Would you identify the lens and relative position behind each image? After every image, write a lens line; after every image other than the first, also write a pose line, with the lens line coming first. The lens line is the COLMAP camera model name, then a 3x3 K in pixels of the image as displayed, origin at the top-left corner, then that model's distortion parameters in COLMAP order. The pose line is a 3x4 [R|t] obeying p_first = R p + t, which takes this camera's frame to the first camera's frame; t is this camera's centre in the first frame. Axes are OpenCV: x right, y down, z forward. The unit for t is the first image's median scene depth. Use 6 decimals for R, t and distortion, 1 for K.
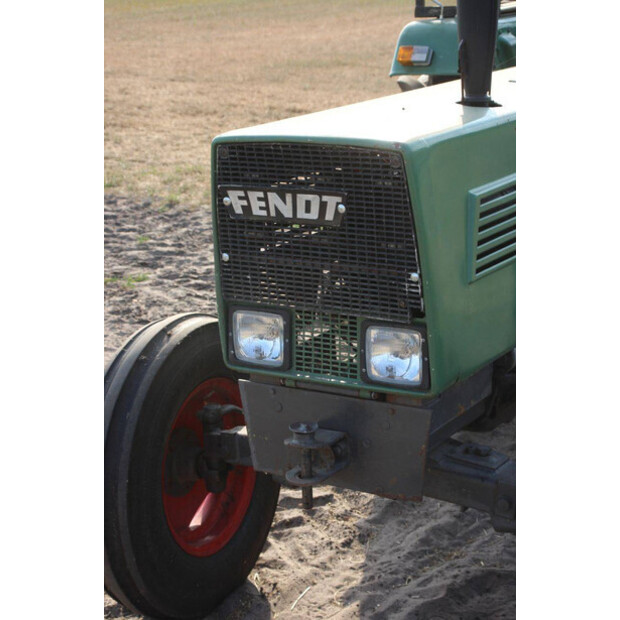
lens RADIAL K [[1470.9, 0, 309.5], [0, 1470.9, 310.7], [0, 0, 1]] dist [0.392486, 0.000000]
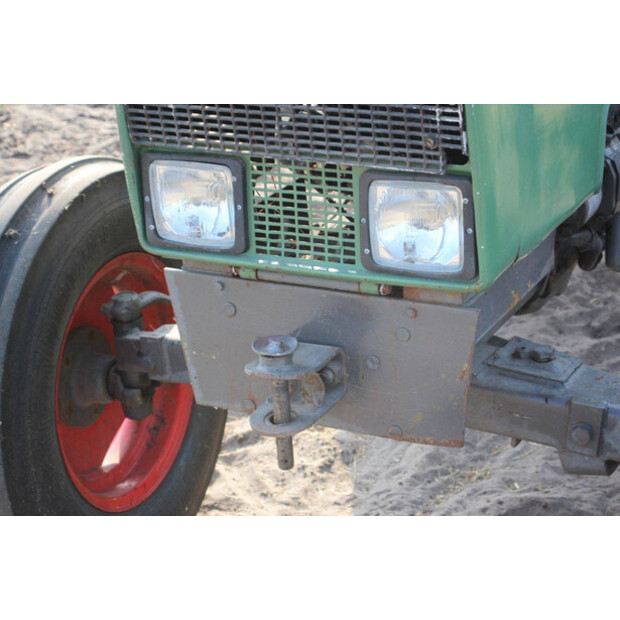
lens RADIAL K [[1470.9, 0, 310.0], [0, 1470.9, 307.4], [0, 0, 1]] dist [0.392486, 0.000000]
pose [[0.996918, -0.053599, 0.057290, -0.022399], [0.045141, 0.989137, 0.139896, -0.022681], [-0.064166, -0.136878, 0.988507, 0.354181]]
